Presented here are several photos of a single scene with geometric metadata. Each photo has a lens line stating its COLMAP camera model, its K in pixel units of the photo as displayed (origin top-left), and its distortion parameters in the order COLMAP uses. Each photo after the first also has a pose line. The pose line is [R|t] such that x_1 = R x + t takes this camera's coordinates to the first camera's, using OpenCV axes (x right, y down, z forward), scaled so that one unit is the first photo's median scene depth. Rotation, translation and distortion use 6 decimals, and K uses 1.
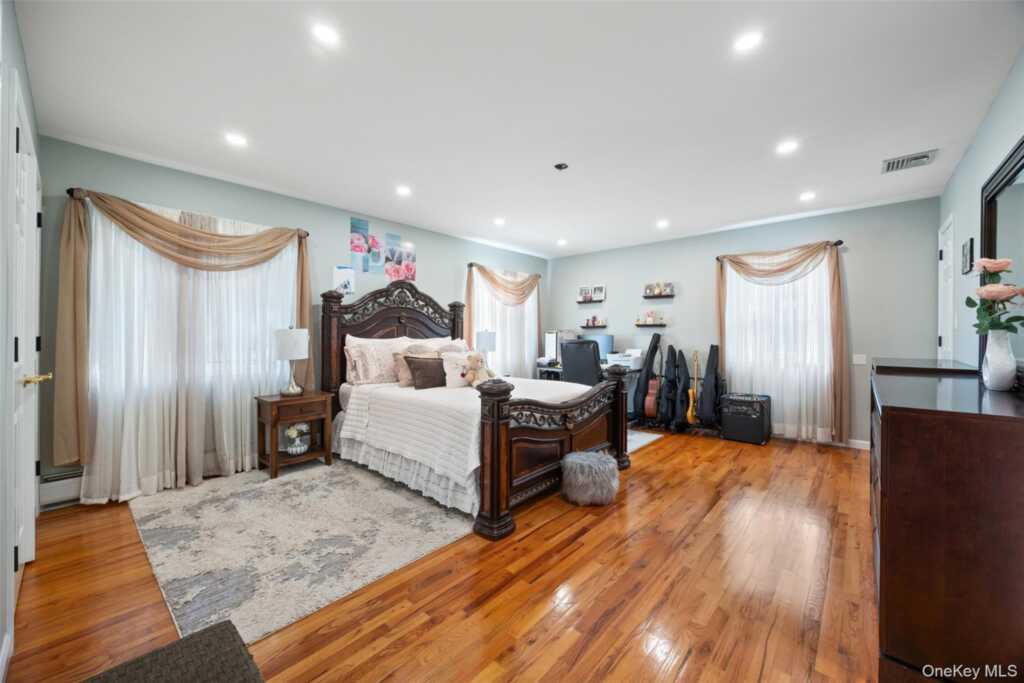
lens RADIAL K [[394.8, 0, 512.0], [0, 394.8, 341.5], [0, 0, 1]] dist [-0.000326, -0.000105]
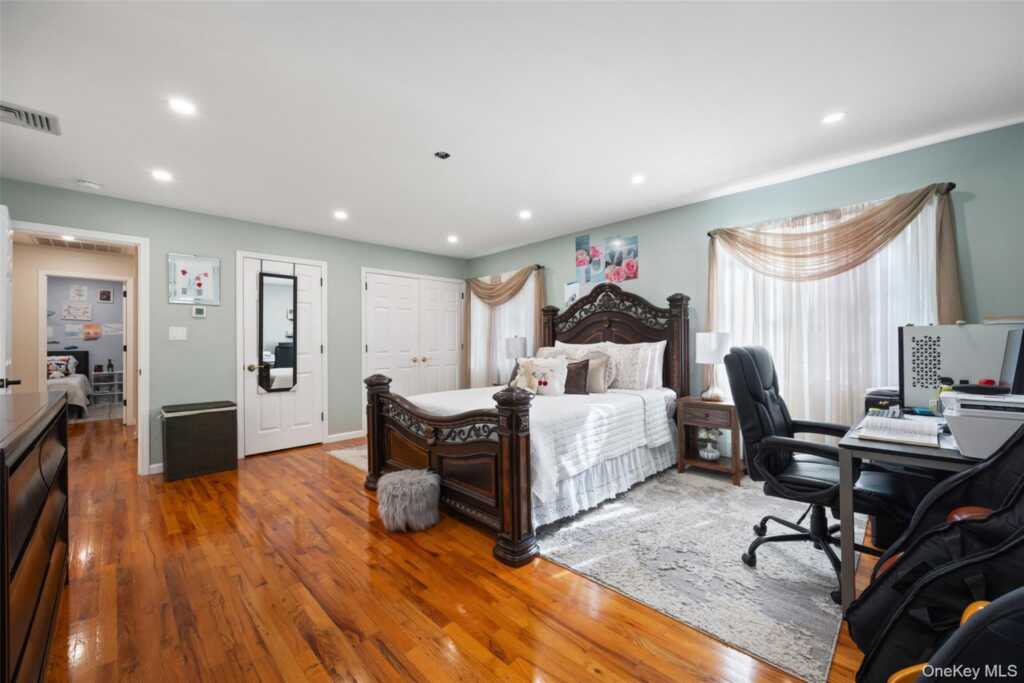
lens RADIAL K [[394.8, 0, 512.0], [0, 394.8, 341.5], [0, 0, 1]] dist [-0.000326, -0.000105]
pose [[-0.060051, -0.004212, -0.998186, 0.716724], [-0.003625, 0.999985, -0.004001, -0.008295], [0.998189, 0.003378, -0.060065, 0.851337]]
